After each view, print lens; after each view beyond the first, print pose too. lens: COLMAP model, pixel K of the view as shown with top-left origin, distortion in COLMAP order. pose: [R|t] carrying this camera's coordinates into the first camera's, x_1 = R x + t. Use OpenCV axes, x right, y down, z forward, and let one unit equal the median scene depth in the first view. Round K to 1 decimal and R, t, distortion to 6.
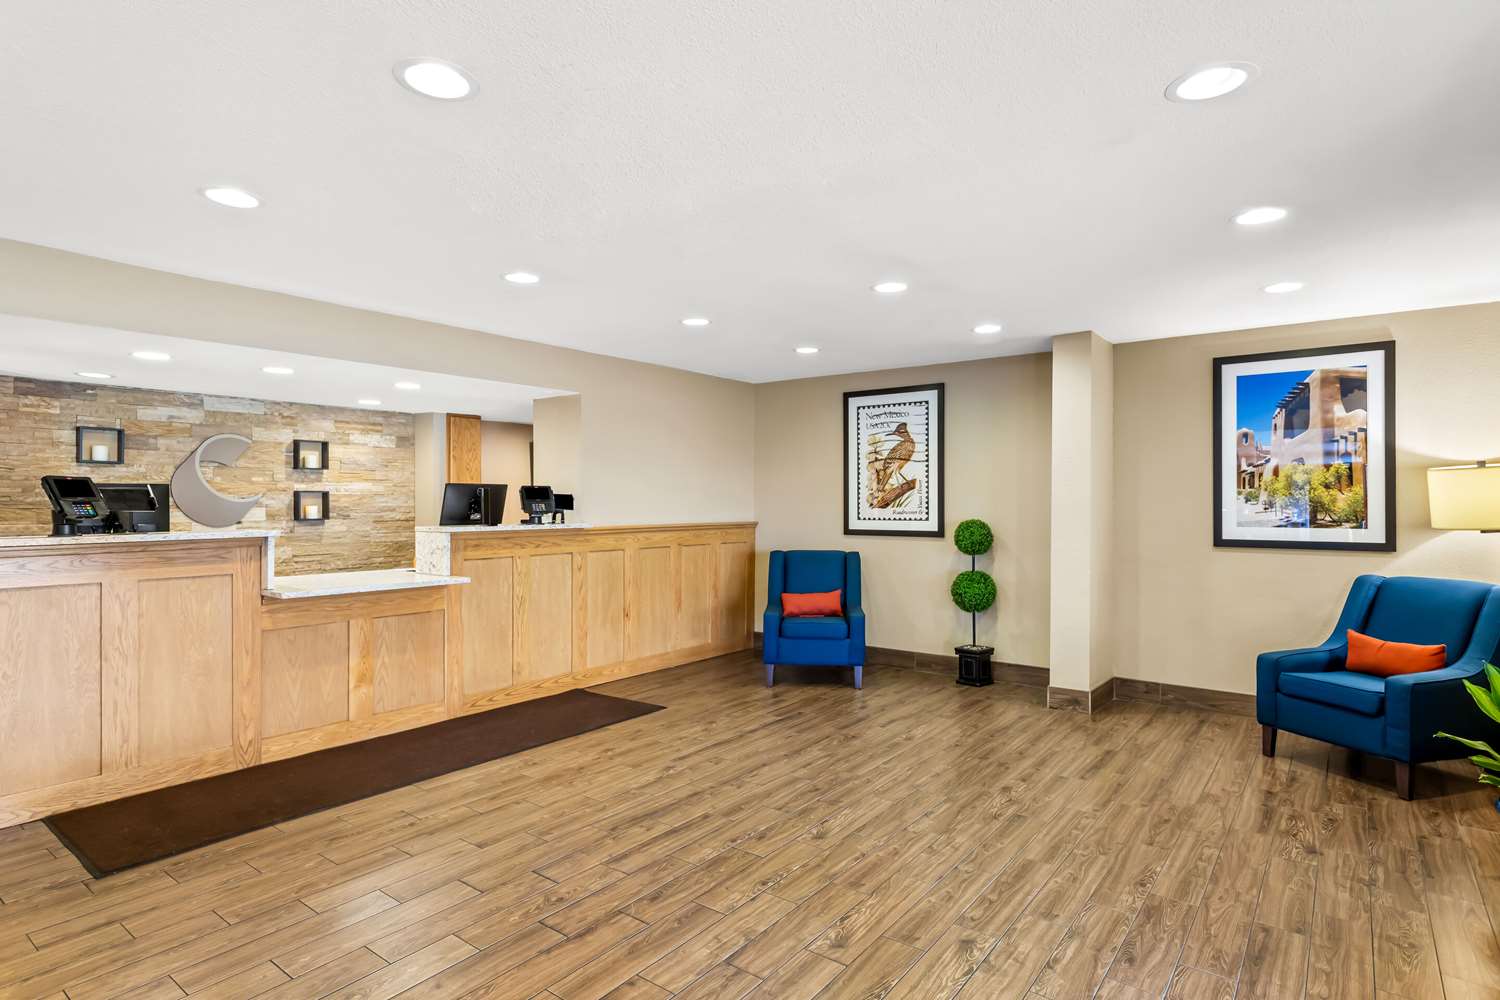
lens RADIAL K [[799.1, 0, 750.0], [0, 799.1, 500.0], [0, 0, 1]] dist [0.001882, 0.000627]
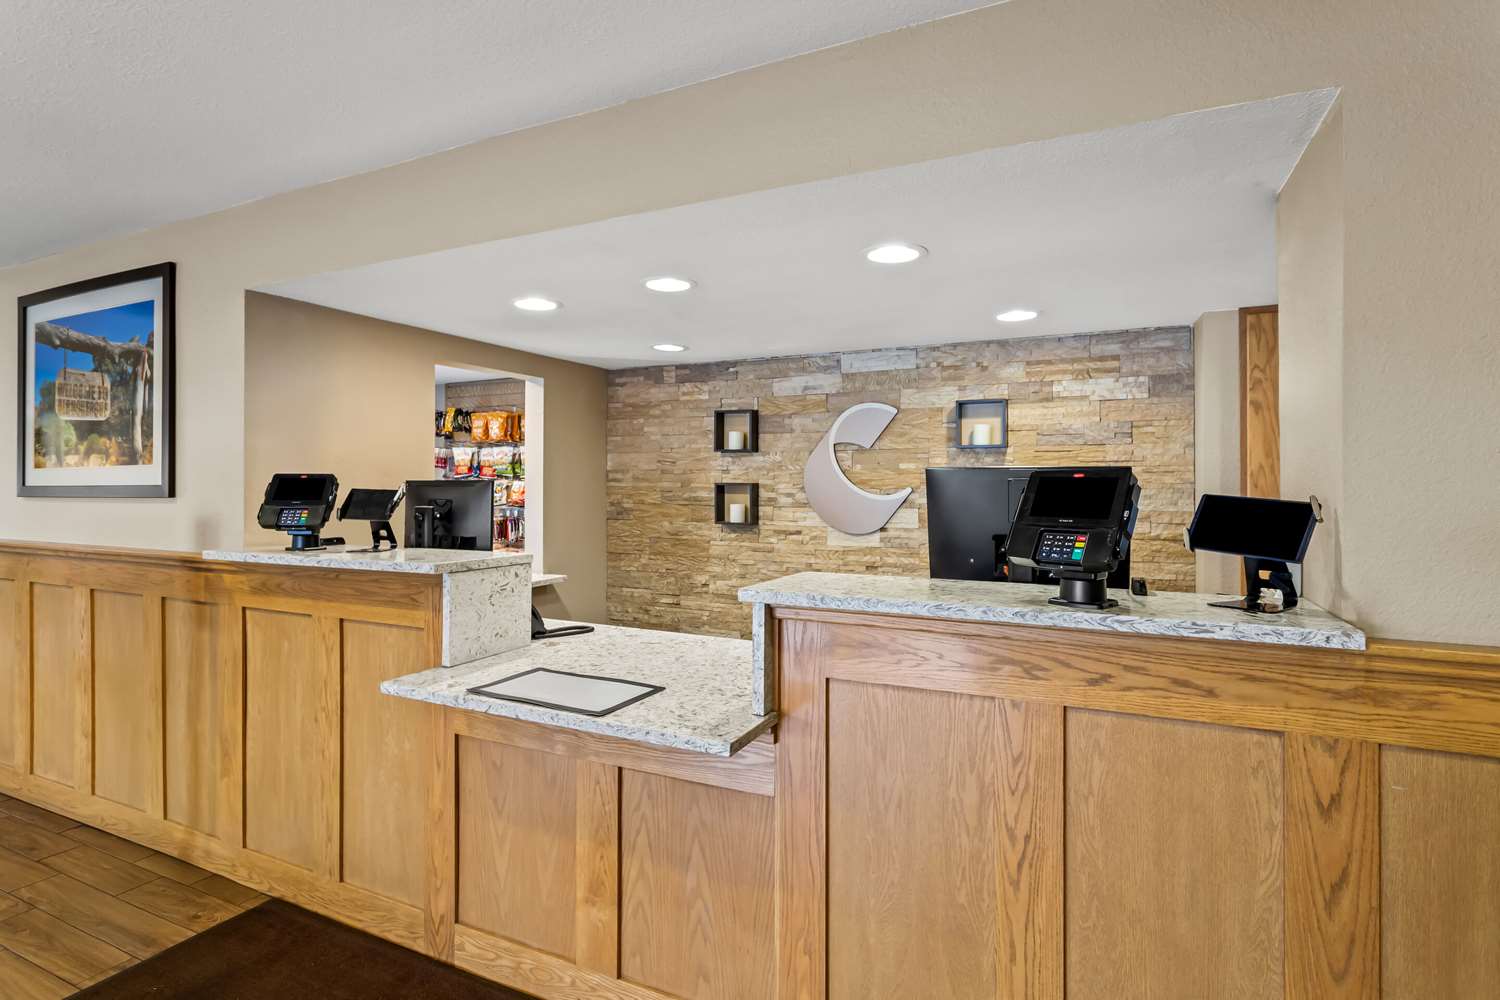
lens RADIAL K [[758.1, 0, 750.2], [0, 758.1, 480.7], [0, 0, 1]] dist [-0.002192, 0.000163]
pose [[0.203126, -0.001769, -0.979151, -0.026579], [-0.000348, 0.999998, -0.001879, -0.016163], [0.979153, 0.000723, 0.203125, 0.946802]]
